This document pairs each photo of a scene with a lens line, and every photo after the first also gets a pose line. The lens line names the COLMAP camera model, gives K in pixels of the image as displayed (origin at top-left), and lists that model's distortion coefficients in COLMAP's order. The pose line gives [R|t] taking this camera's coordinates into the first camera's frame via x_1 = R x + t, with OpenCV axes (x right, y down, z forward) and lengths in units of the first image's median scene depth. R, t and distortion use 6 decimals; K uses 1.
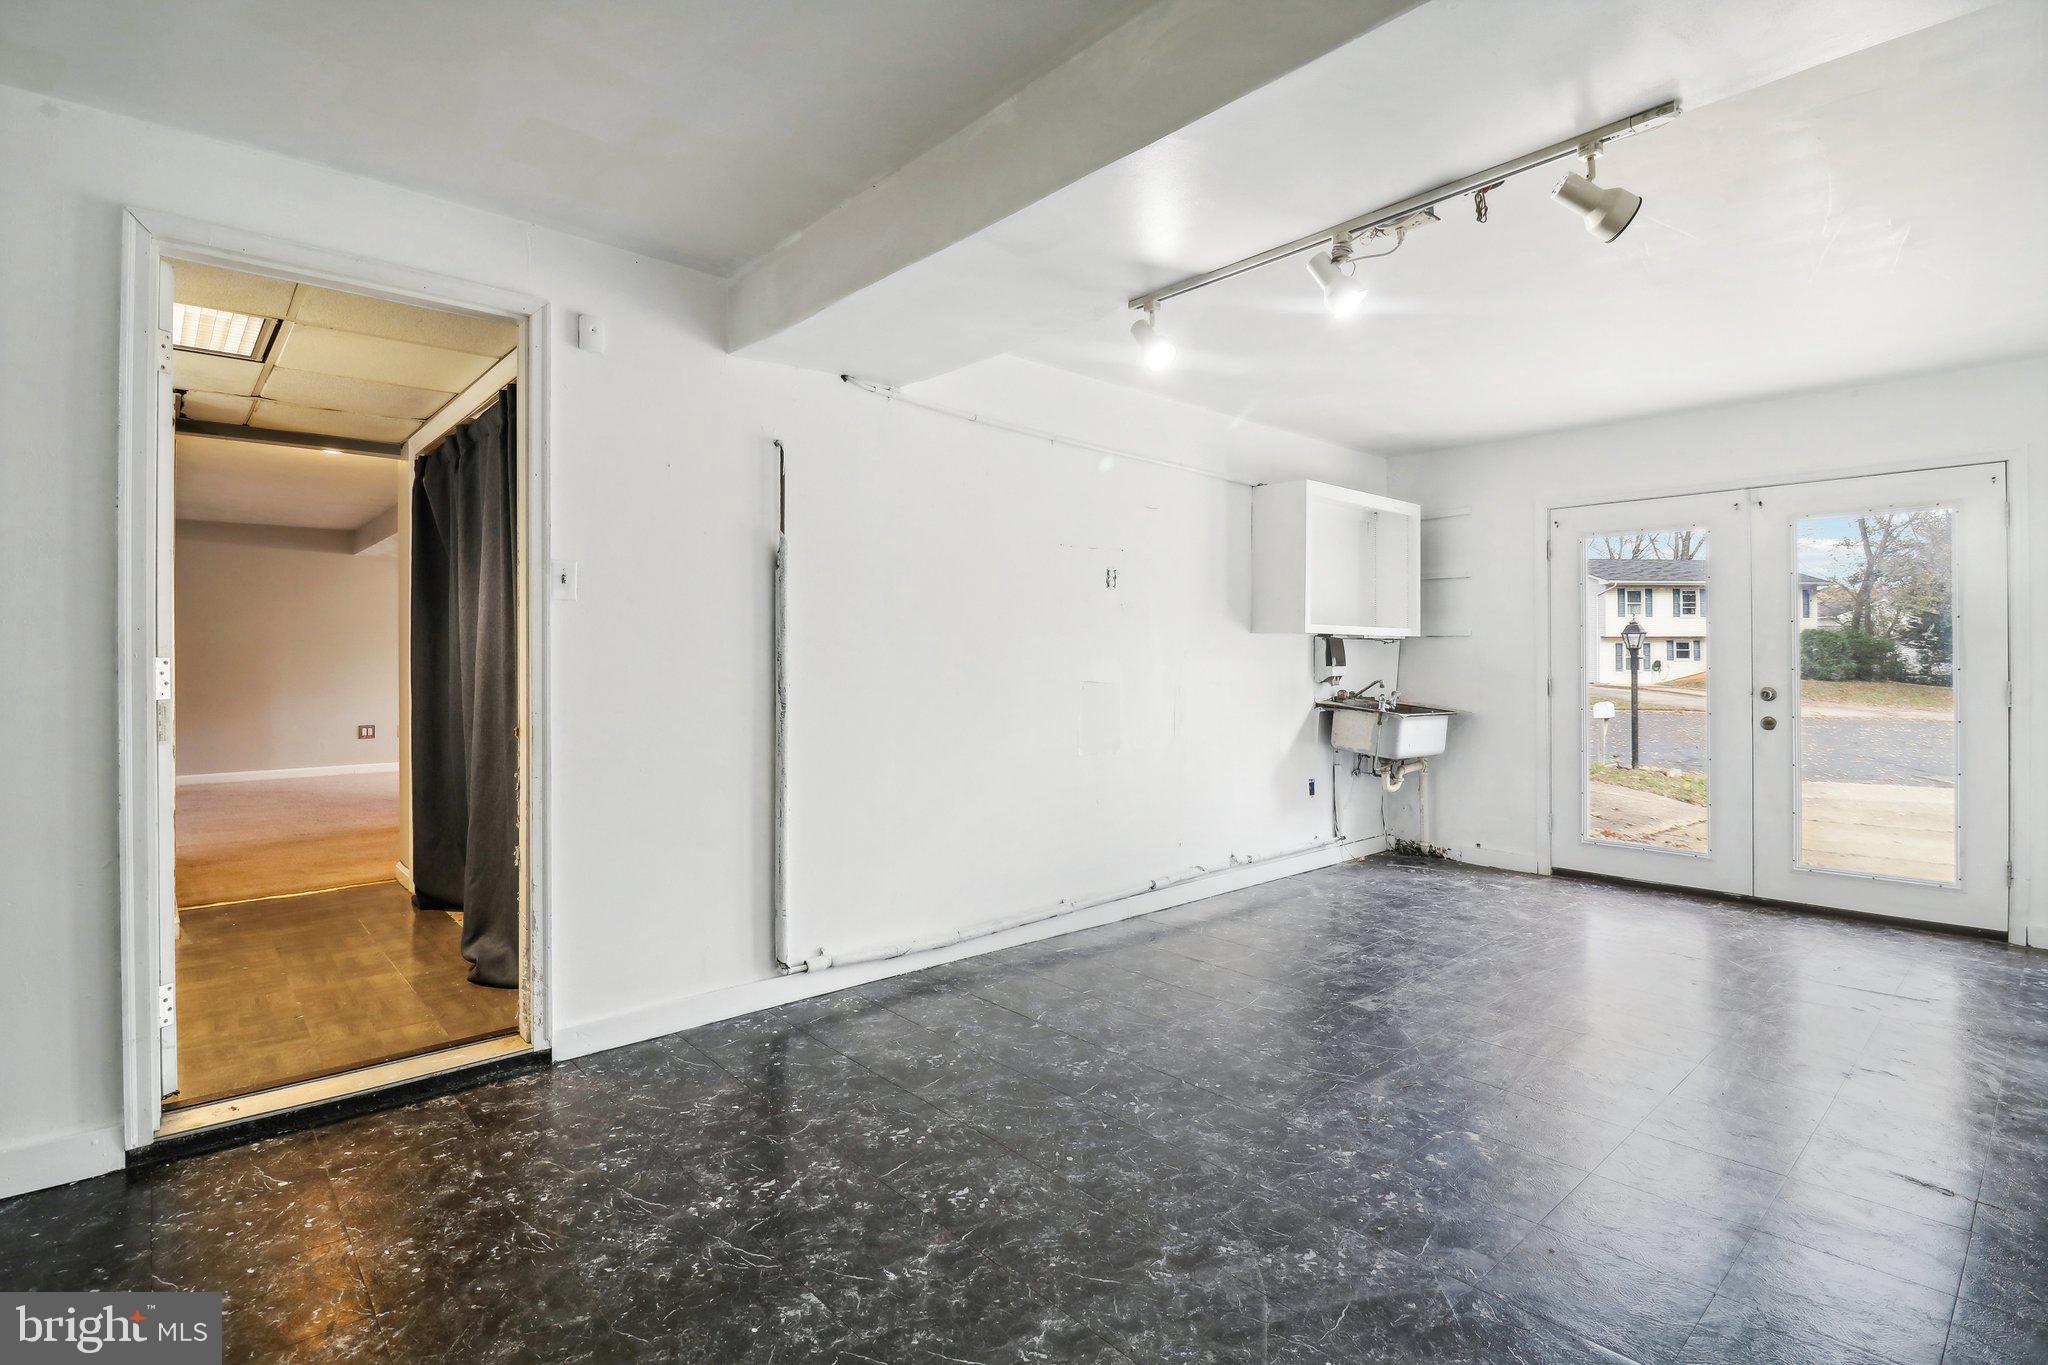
lens RADIAL K [[959.5, 0, 1016.2], [0, 959.5, 615.2], [0, 0, 1]] dist [-0.000168, -0.021443]
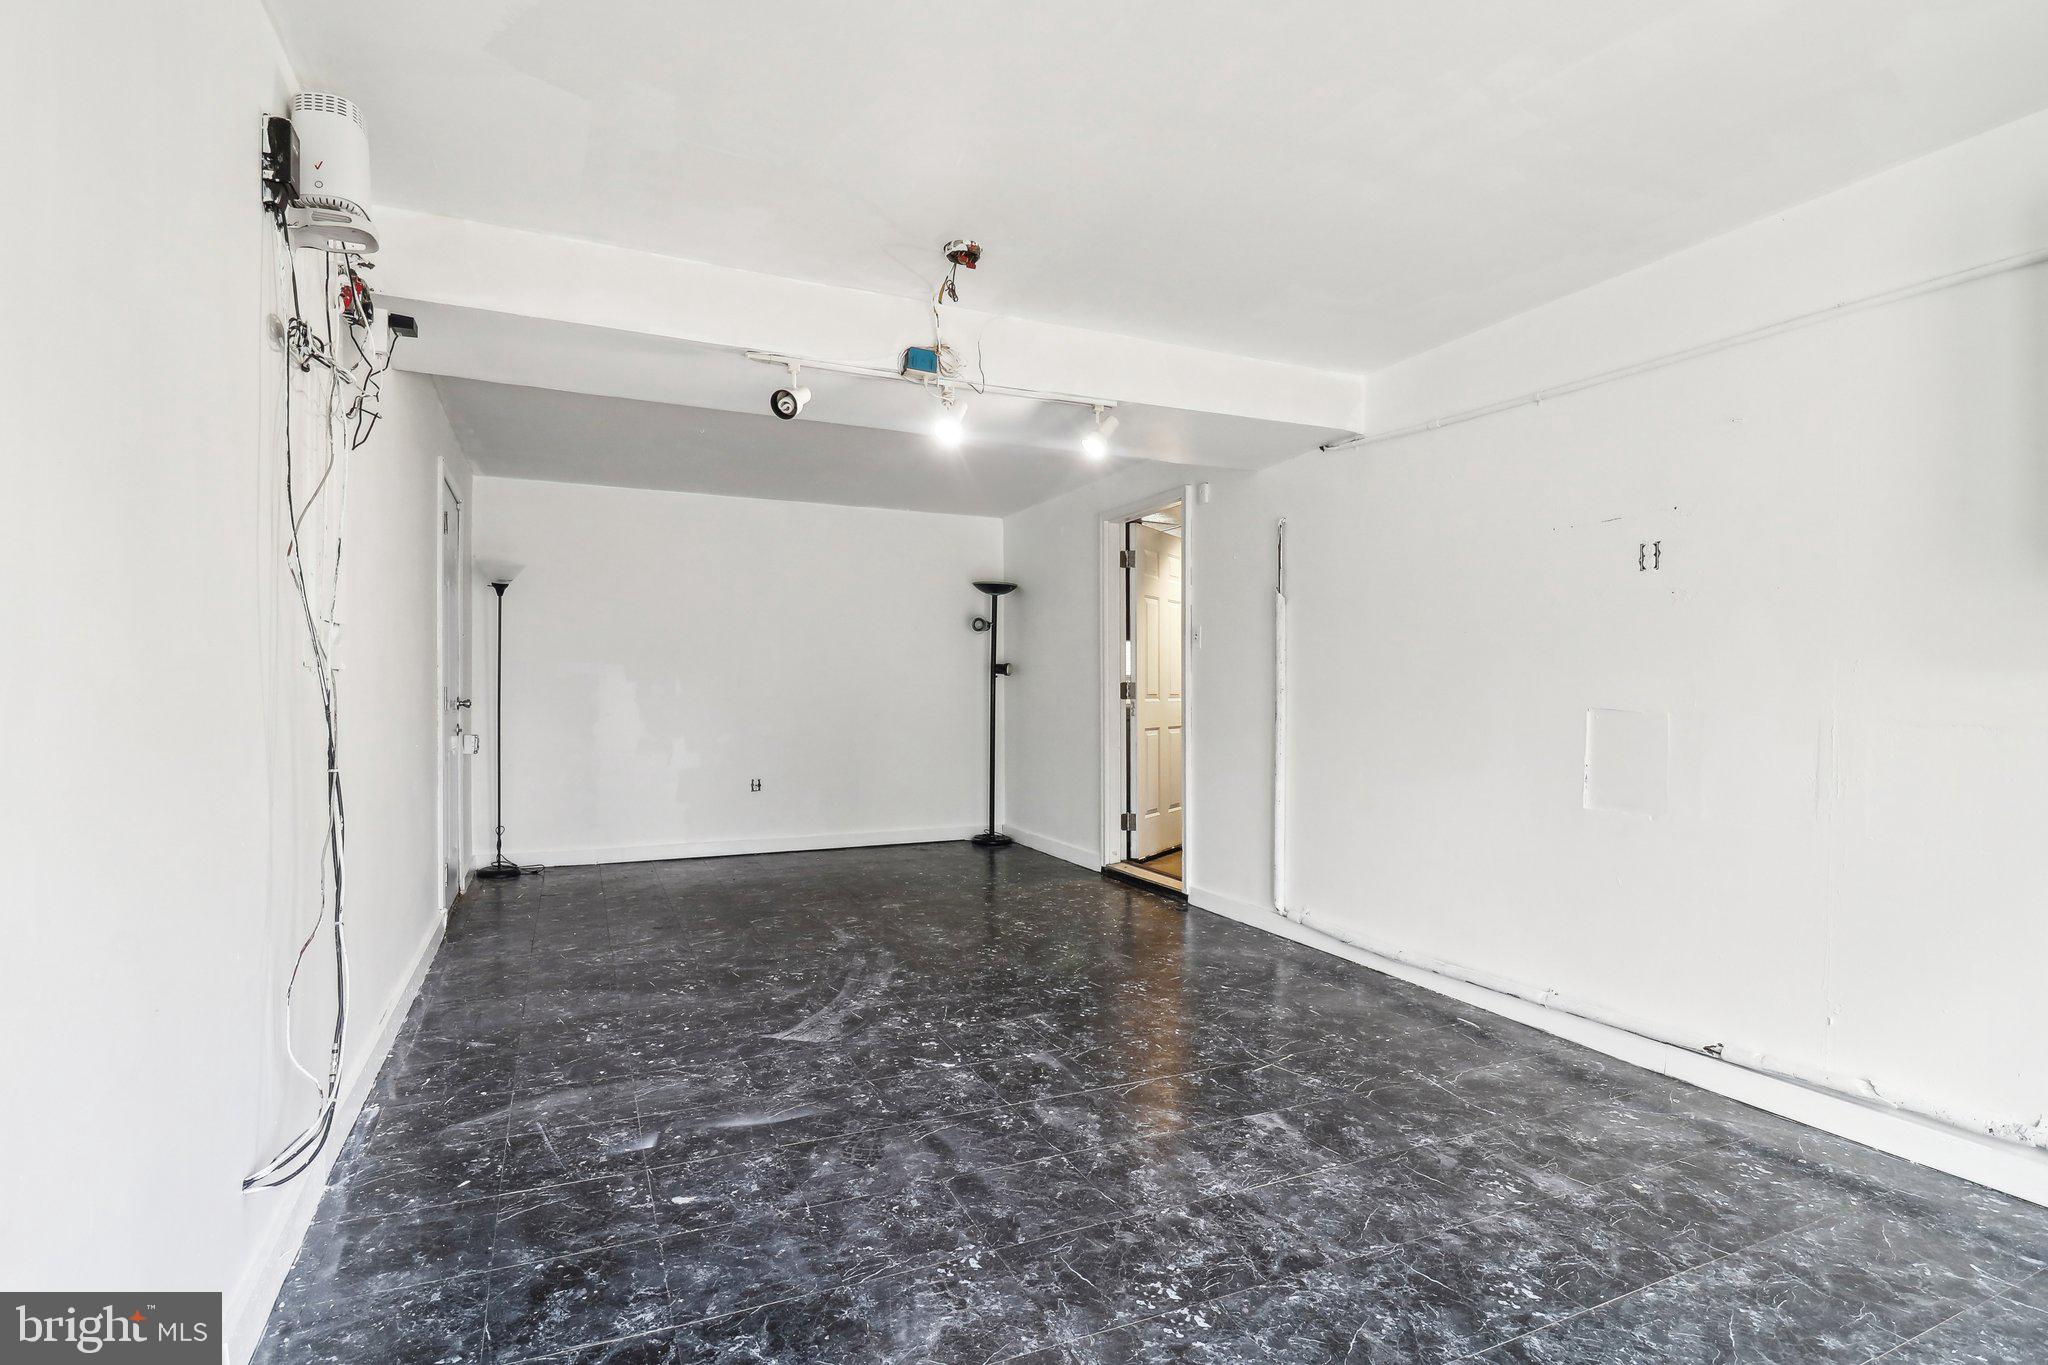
lens RADIAL K [[1013.6, 0, 1024.0], [0, 1013.6, 682.5], [0, 0, 1]] dist [-0.000277, -0.014127]
pose [[-0.302326, -0.006913, -0.953179, 1.518143], [0.046036, 0.998701, -0.021845, 0.074154], [0.952092, -0.050485, -0.301615, 1.349602]]
